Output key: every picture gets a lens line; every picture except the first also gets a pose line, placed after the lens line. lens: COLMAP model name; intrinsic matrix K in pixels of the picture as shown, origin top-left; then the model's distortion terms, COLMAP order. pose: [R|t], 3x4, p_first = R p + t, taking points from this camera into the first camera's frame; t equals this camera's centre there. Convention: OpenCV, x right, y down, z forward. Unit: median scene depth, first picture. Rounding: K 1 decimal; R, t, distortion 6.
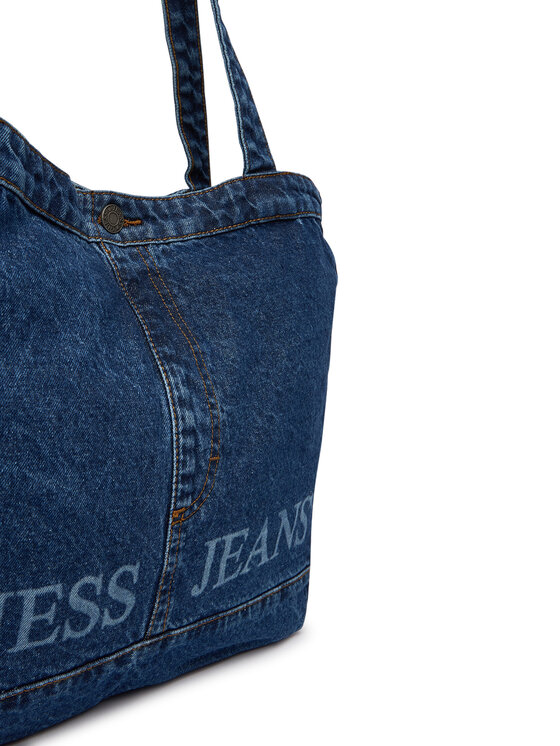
lens RADIAL K [[864.0, 0, 280.0], [0, 864.0, 373.0], [0, 0, 1]] dist [-0.143955, -0.021010]
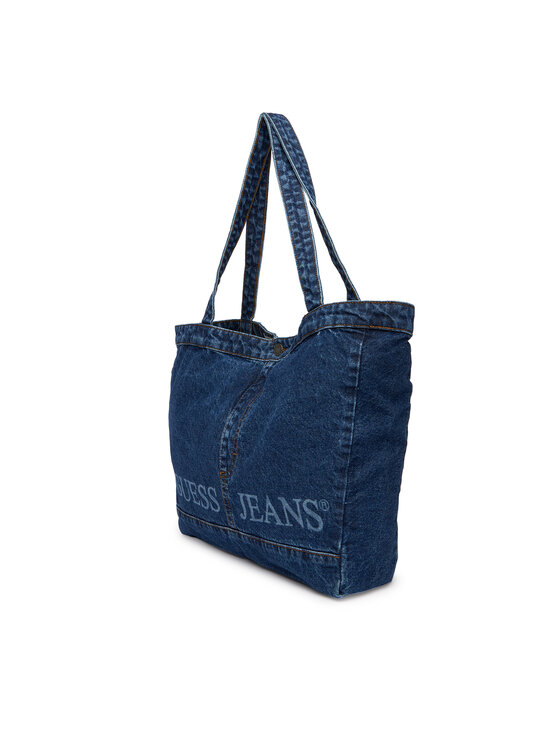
lens RADIAL K [[605.6, 0, 280.0], [0, 605.6, 373.0], [0, 0, 1]] dist [0.001592, 0.000548]
pose [[-0.210996, -0.049390, -0.976238, 1.489106], [-0.076955, 0.996462, -0.033780, -0.068448], [0.974453, 0.067999, -0.214050, 1.478974]]
